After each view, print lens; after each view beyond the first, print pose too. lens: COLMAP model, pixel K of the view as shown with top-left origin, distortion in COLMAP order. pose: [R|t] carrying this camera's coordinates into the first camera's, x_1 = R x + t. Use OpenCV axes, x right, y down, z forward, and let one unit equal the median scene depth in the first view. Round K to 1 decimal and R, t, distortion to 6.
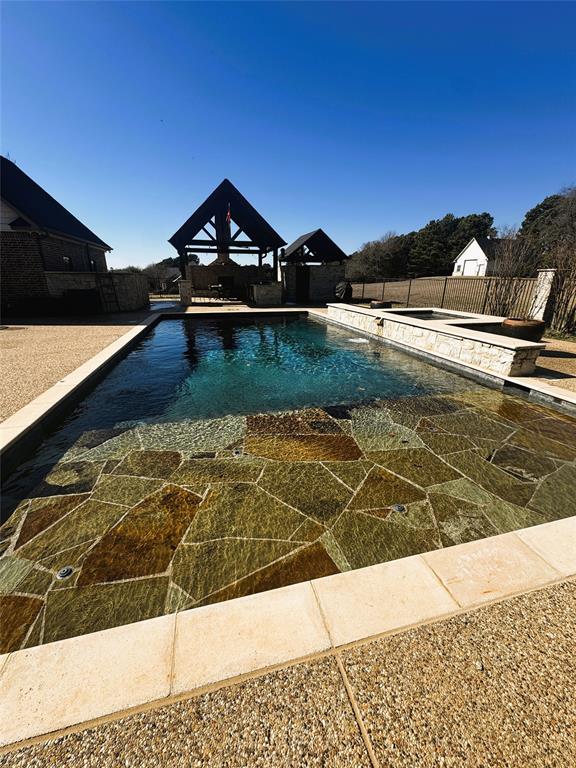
lens RADIAL K [[304.2, 0, 288.0], [0, 304.2, 384.0], [0, 0, 1]] dist [-0.002565, -0.000196]
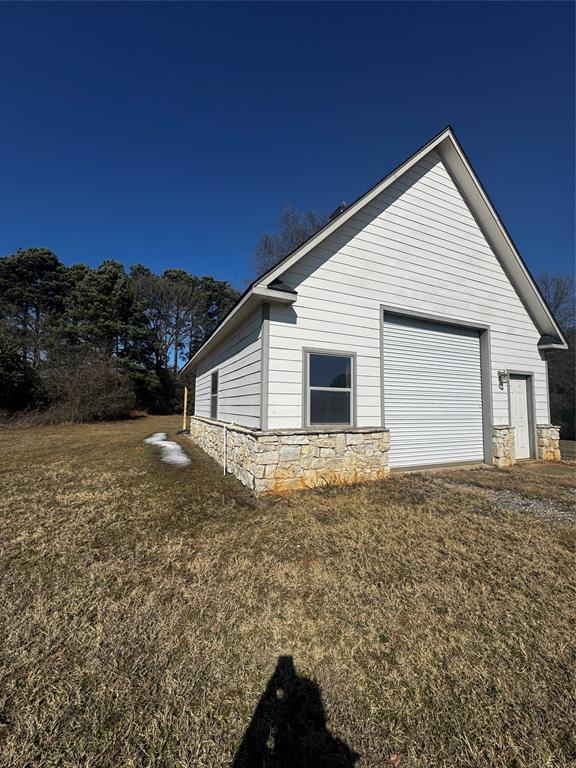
lens RADIAL K [[304.2, 0, 288.0], [0, 304.2, 384.0], [0, 0, 1]] dist [-0.002565, -0.000196]
pose [[-0.174214, 0.067771, 0.982373, 0.488446], [0.301041, 0.953531, -0.012395, -0.389639], [-0.937563, 0.293575, -0.186521, 1.041616]]
